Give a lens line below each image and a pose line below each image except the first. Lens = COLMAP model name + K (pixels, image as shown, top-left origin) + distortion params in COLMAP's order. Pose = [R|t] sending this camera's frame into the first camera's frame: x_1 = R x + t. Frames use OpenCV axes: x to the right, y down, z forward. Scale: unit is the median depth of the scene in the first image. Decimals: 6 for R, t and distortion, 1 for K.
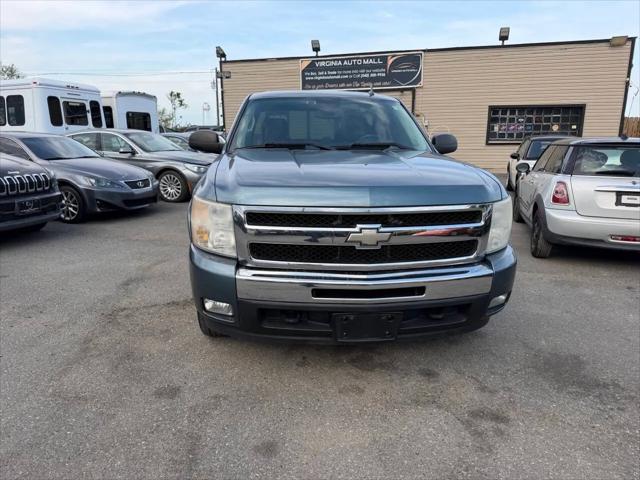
lens RADIAL K [[457.9, 0, 320.0], [0, 457.9, 240.0], [0, 0, 1]] dist [0.000183, -0.010263]
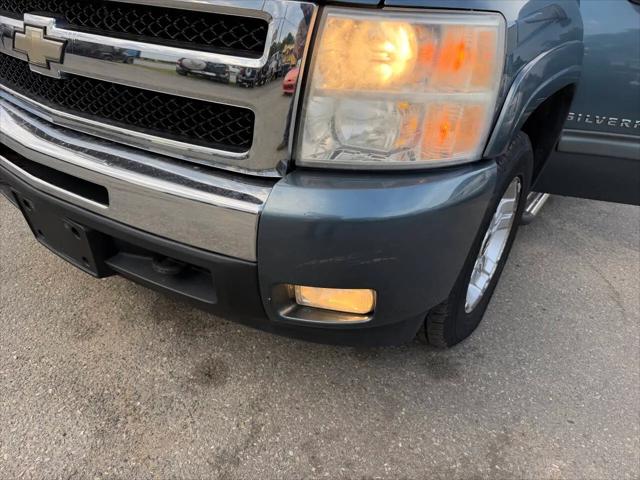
lens RADIAL K [[473.5, 0, 325.2], [0, 473.5, 257.9], [0, 0, 1]] dist [0.074374, -0.120023]
pose [[0.747631, 0.371080, -0.550771, 0.086592], [-0.235109, 0.923511, 0.303069, -0.002843], [0.621105, -0.097092, 0.777690, 0.101453]]
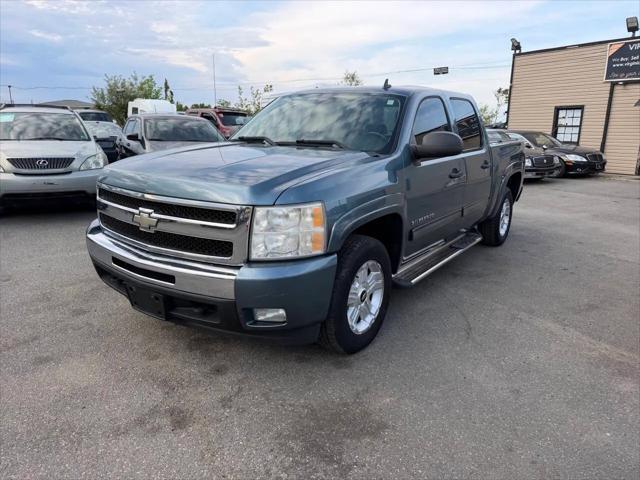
lens RADIAL K [[457.9, 0, 320.0], [0, 457.9, 240.0], [0, 0, 1]] dist [0.000183, -0.010263]
pose [[0.747686, 0.167407, -0.642605, 0.148718], [-0.164234, 0.984256, 0.065321, -0.013088], [0.643423, 0.056698, 0.763408, 0.054824]]
